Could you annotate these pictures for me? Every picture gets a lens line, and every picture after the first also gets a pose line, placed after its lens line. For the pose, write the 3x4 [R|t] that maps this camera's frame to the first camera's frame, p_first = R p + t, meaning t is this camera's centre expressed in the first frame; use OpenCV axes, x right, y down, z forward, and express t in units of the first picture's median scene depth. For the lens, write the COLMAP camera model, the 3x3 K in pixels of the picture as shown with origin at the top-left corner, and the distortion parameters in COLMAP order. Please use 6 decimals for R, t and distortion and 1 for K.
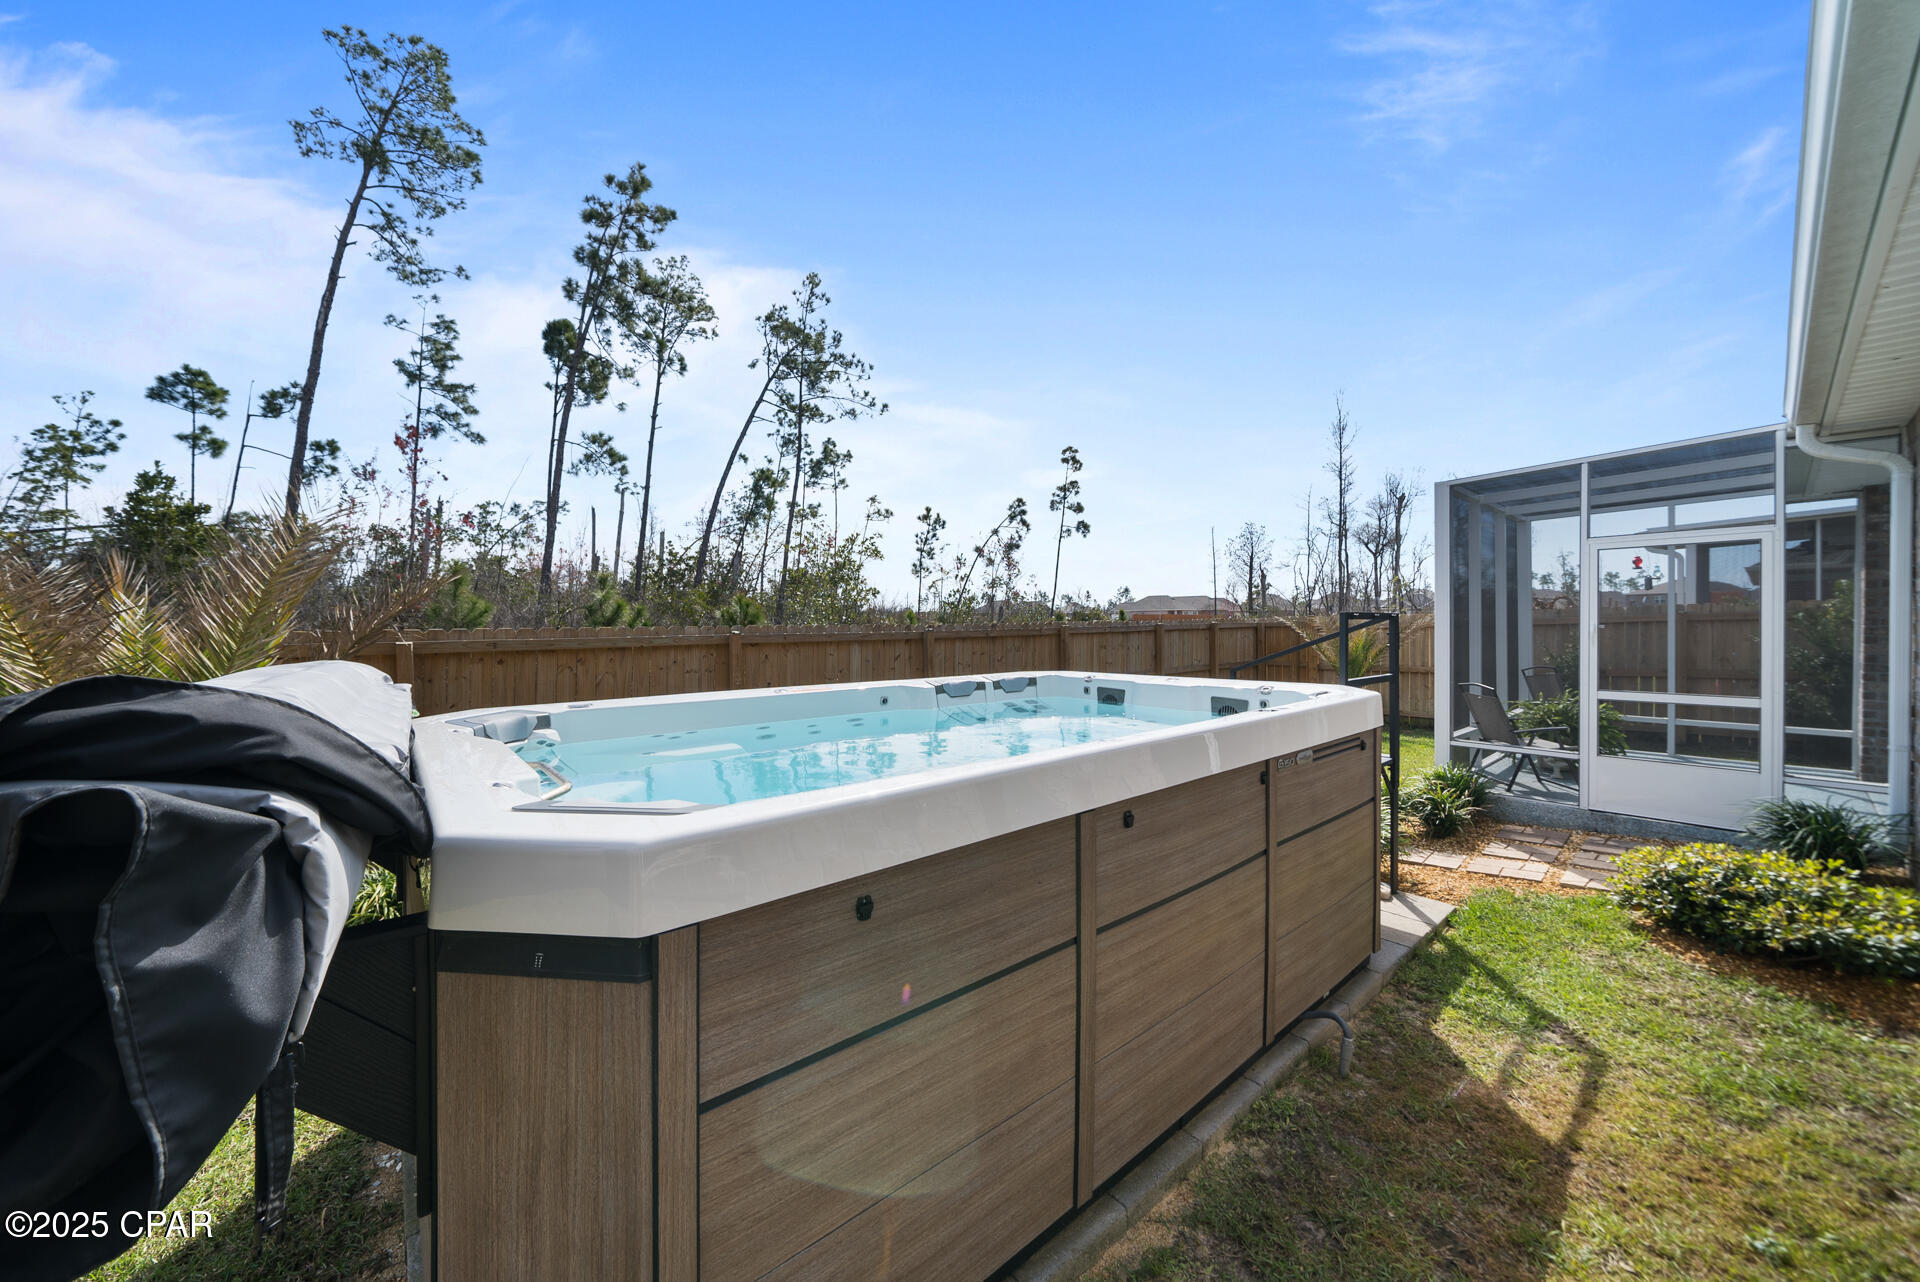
lens RADIAL K [[652.0, 0, 950.4], [0, 652.0, 634.4], [0, 0, 1]] dist [-0.004297, -0.000676]
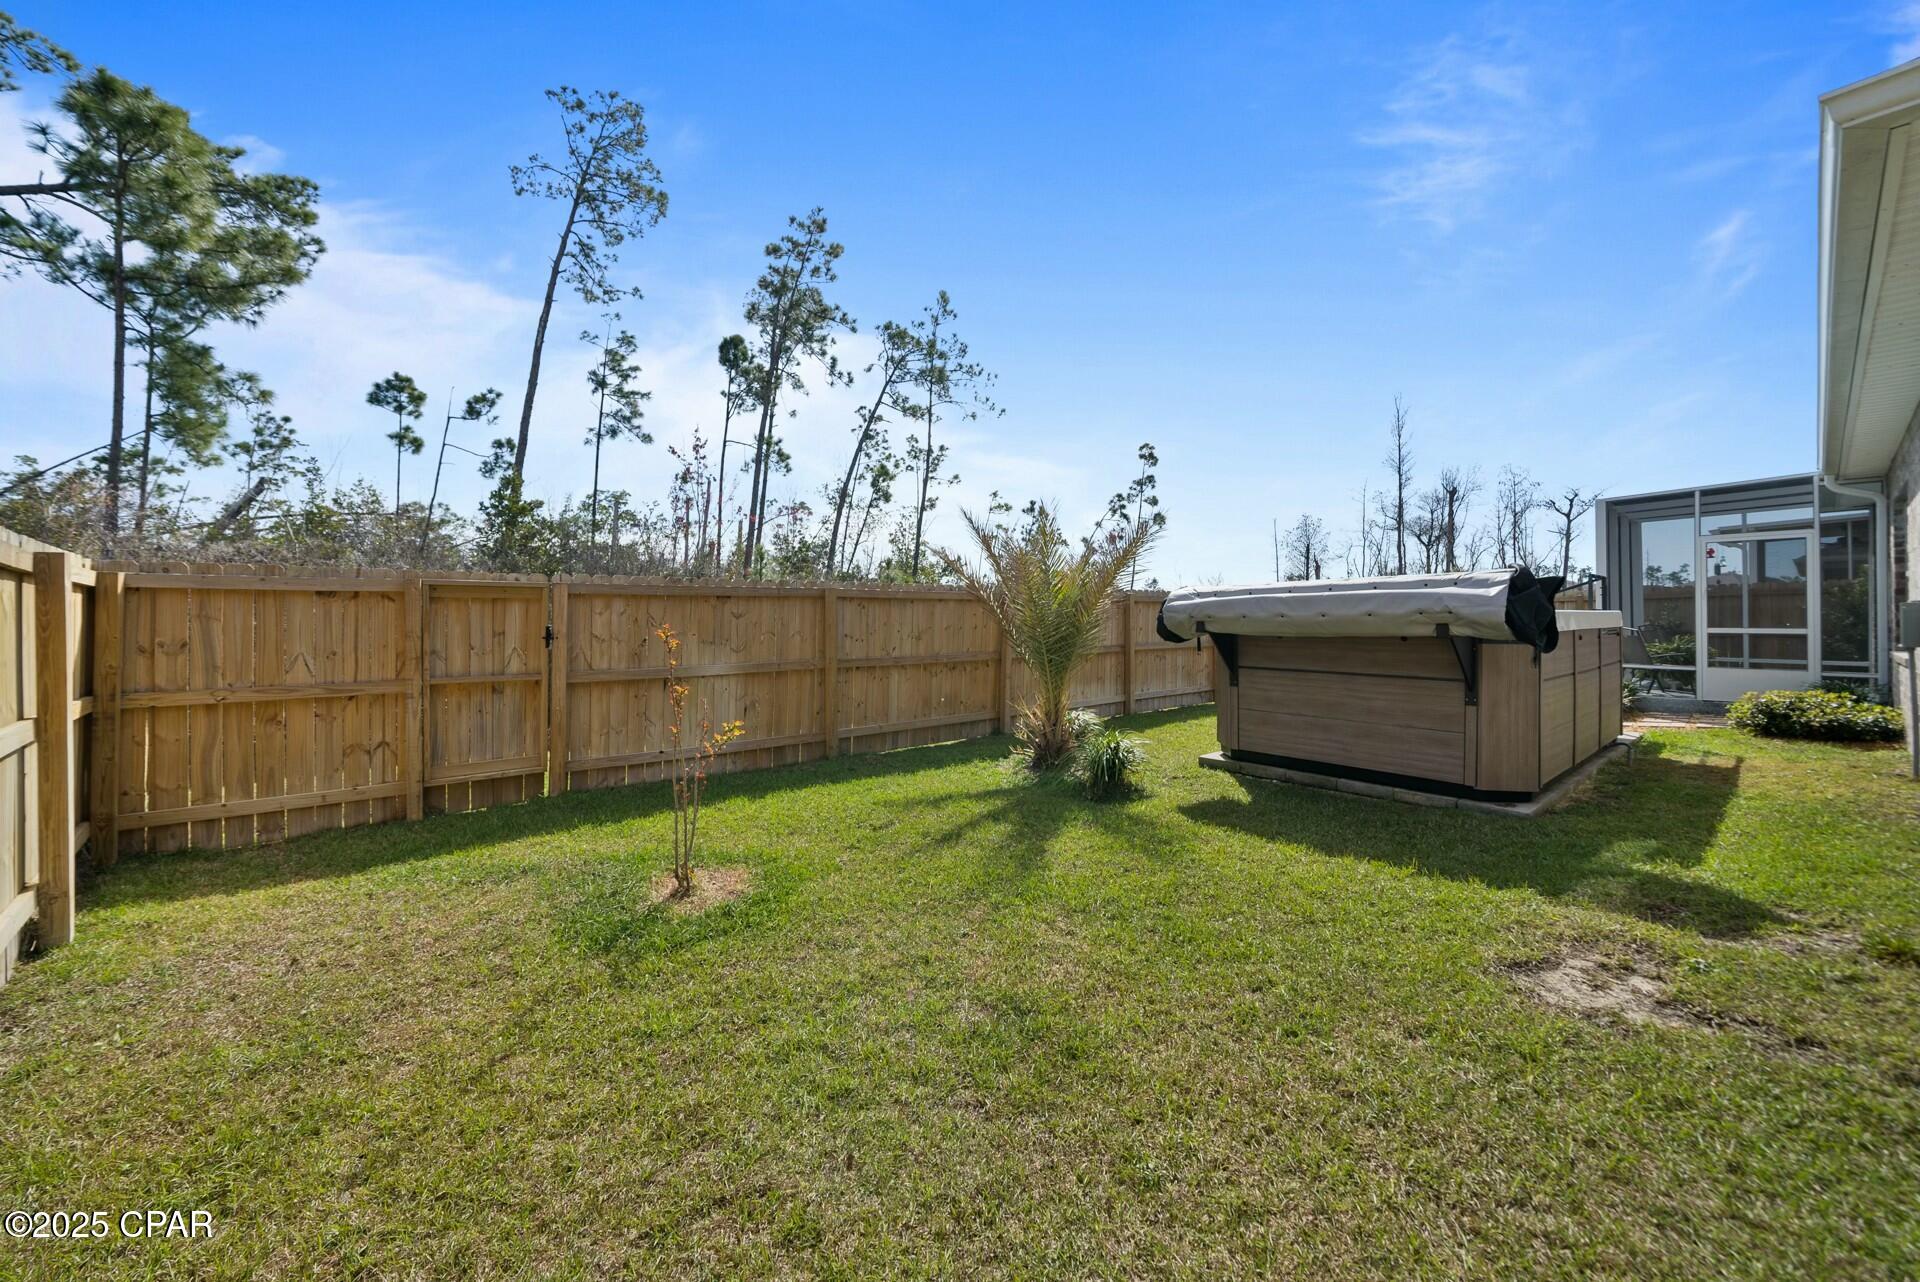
lens RADIAL K [[652.0, 0, 973.2], [0, 652.0, 612.1], [0, 0, 1]] dist [-0.004297, -0.000676]
pose [[0.999869, 0.007692, -0.014242, -0.149532], [-0.007939, 0.999818, -0.017349, 0.015494], [0.014106, 0.017460, 0.999748, -0.119267]]
